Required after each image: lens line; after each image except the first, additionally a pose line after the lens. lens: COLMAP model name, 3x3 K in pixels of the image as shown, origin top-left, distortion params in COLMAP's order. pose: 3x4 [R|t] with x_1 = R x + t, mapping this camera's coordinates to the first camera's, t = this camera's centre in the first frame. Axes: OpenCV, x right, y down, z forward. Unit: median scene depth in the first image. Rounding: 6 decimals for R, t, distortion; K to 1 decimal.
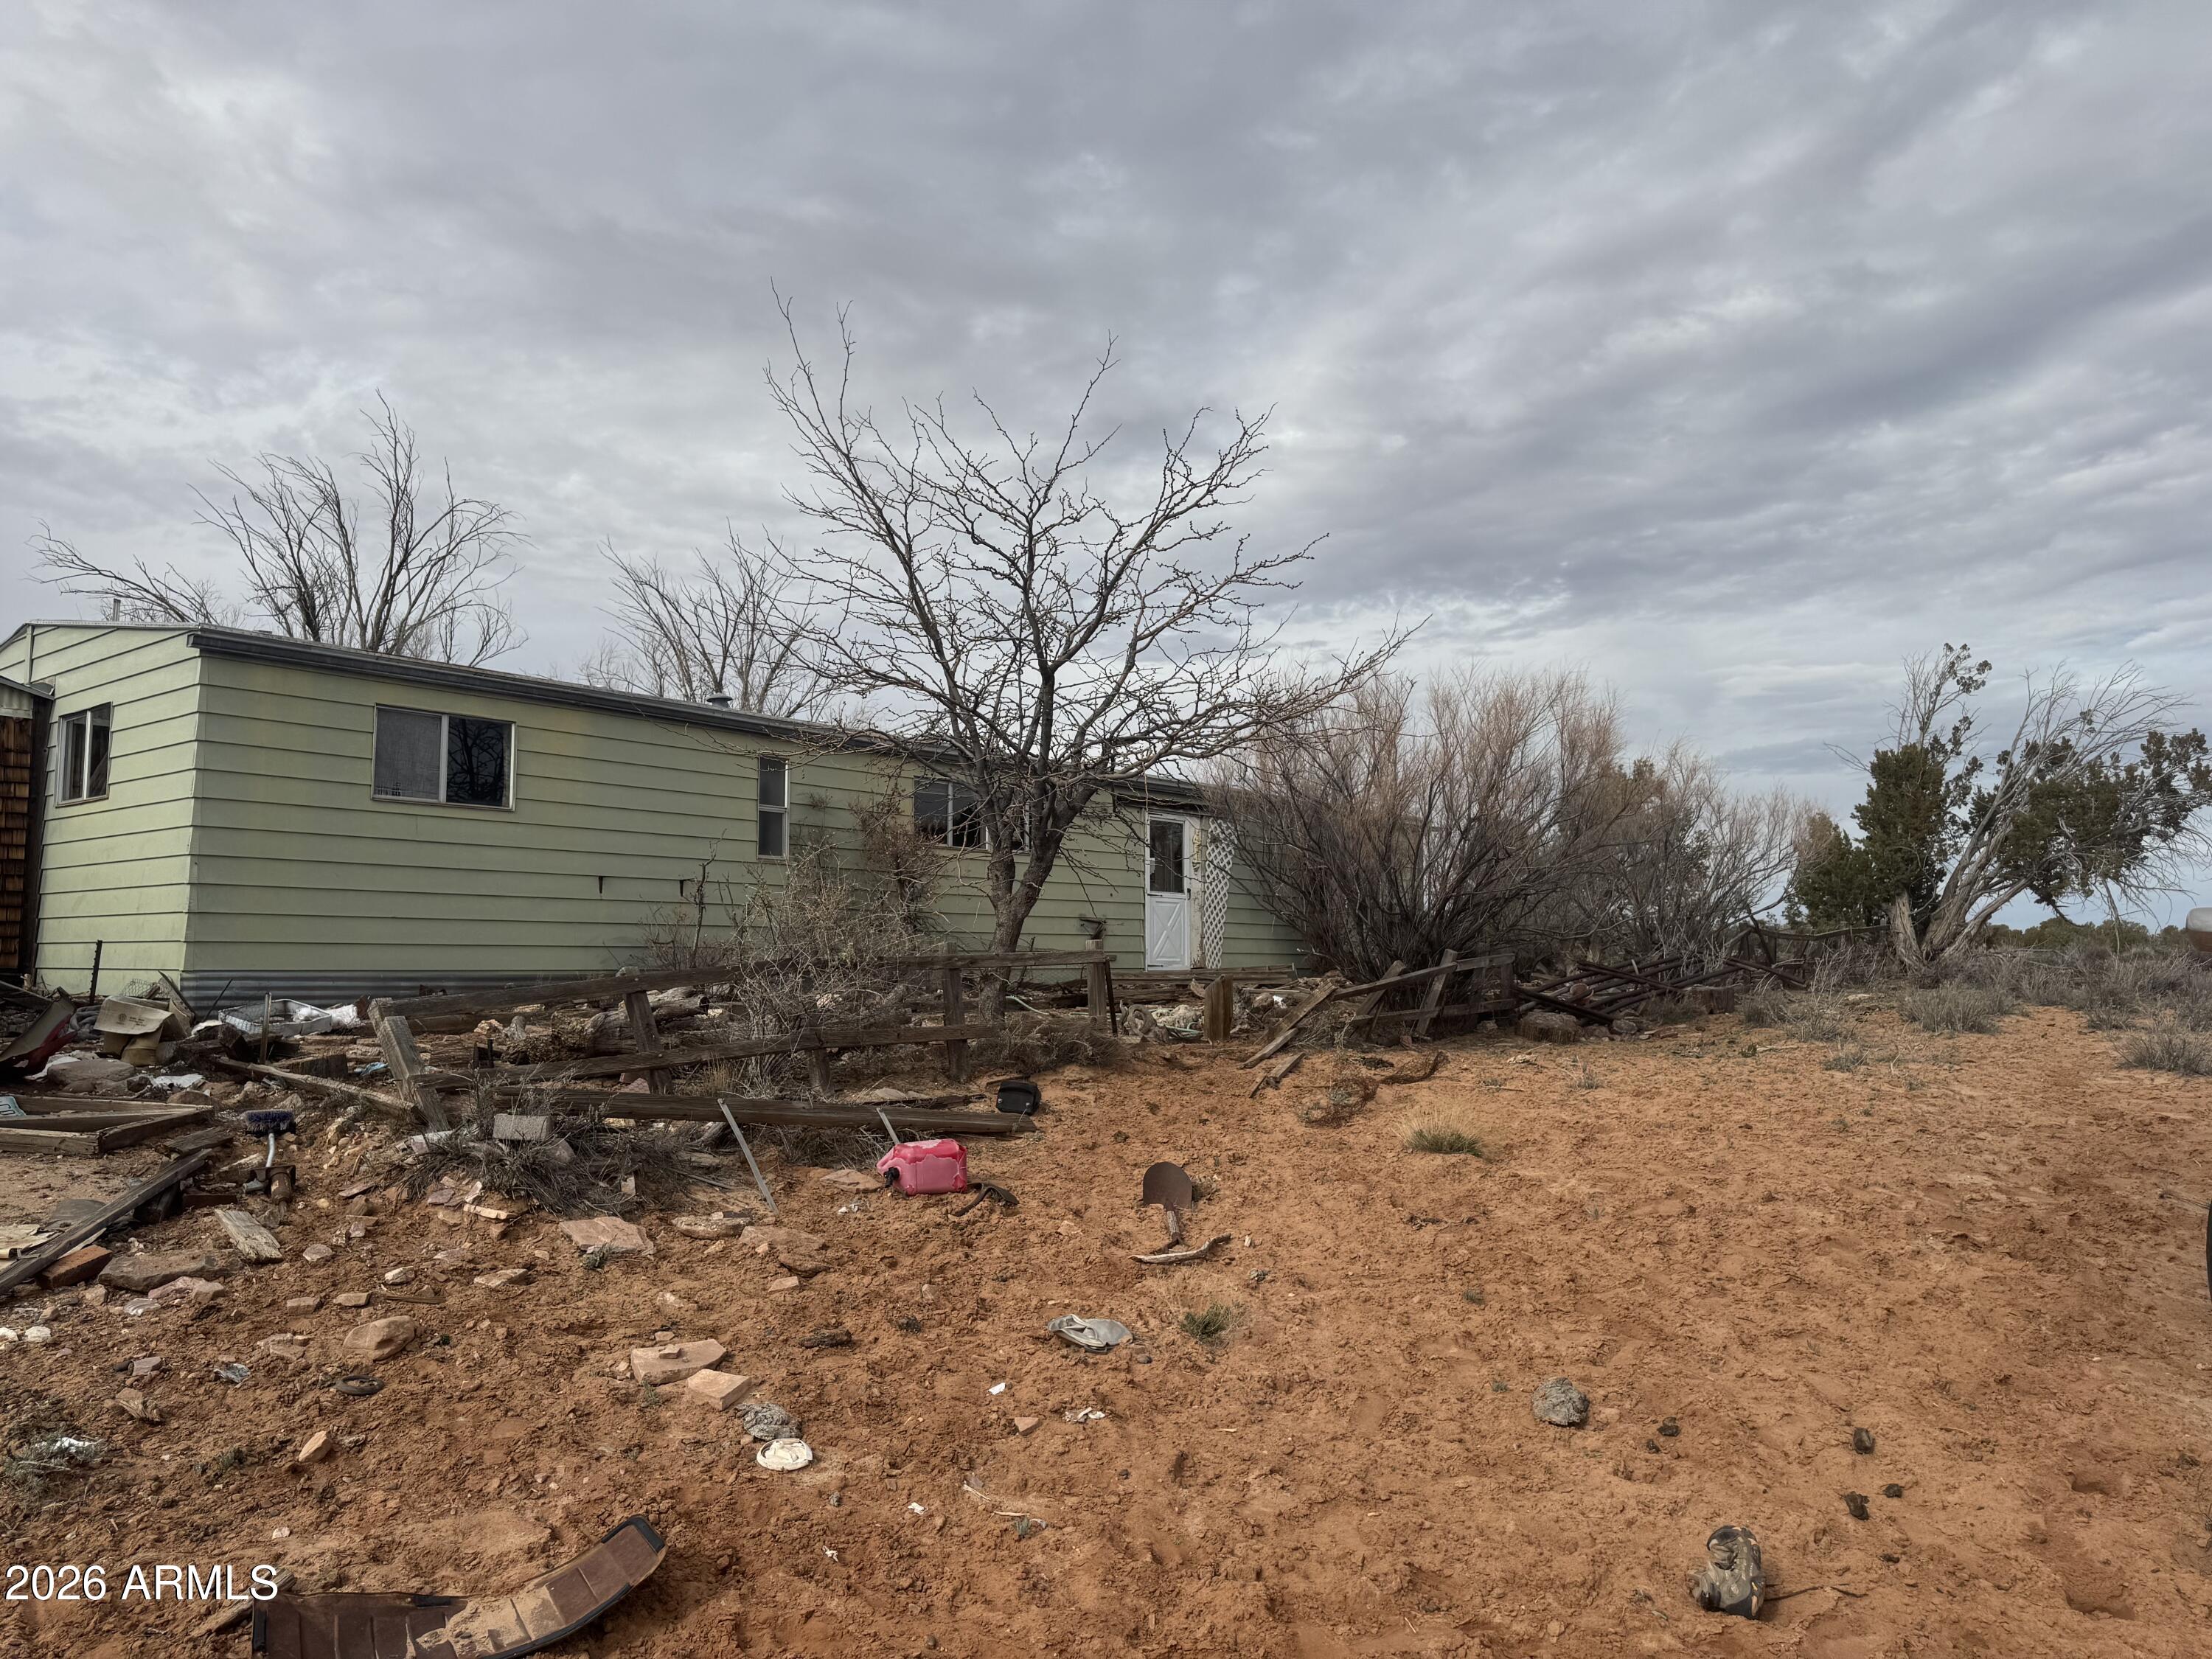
lens RADIAL K [[1600.5, 0, 1106.0], [0, 1600.5, 829.5], [0, 0, 1]] dist [0.020323, -0.003019]
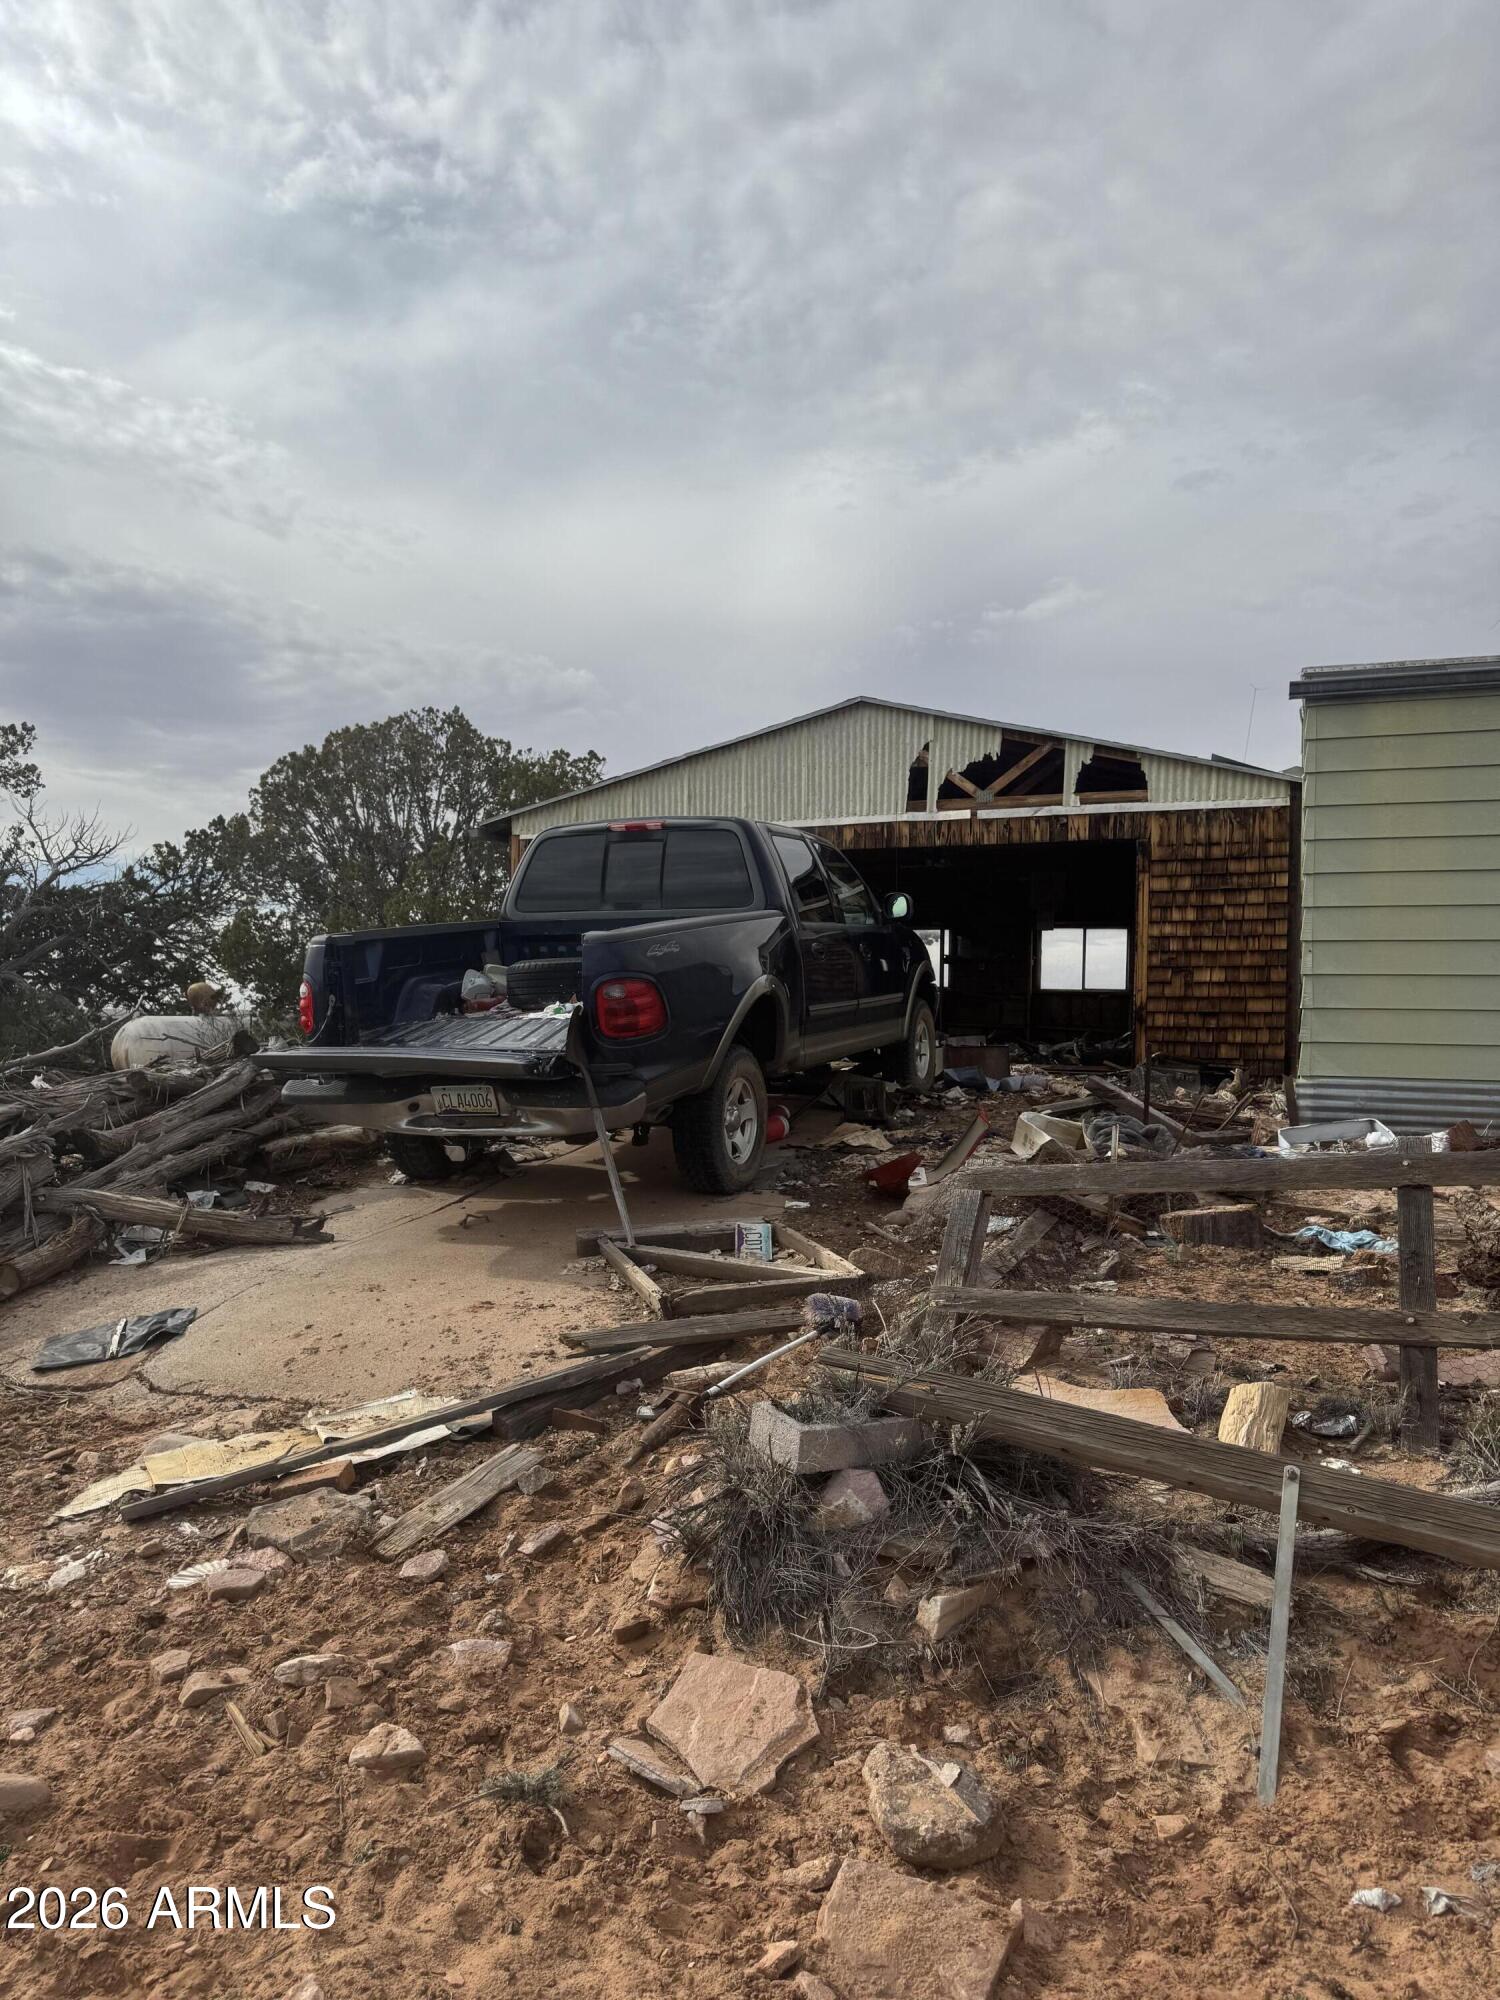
lens RADIAL K [[1447.1, 0, 750.0], [0, 1447.1, 1000.0], [0, 0, 1]] dist [0.020323, -0.003019]
pose [[0.313633, -0.013599, -0.949447, 0.025961], [0.081767, 0.996570, 0.012737, 0.004497], [0.946017, -0.081628, 0.313669, 0.164544]]
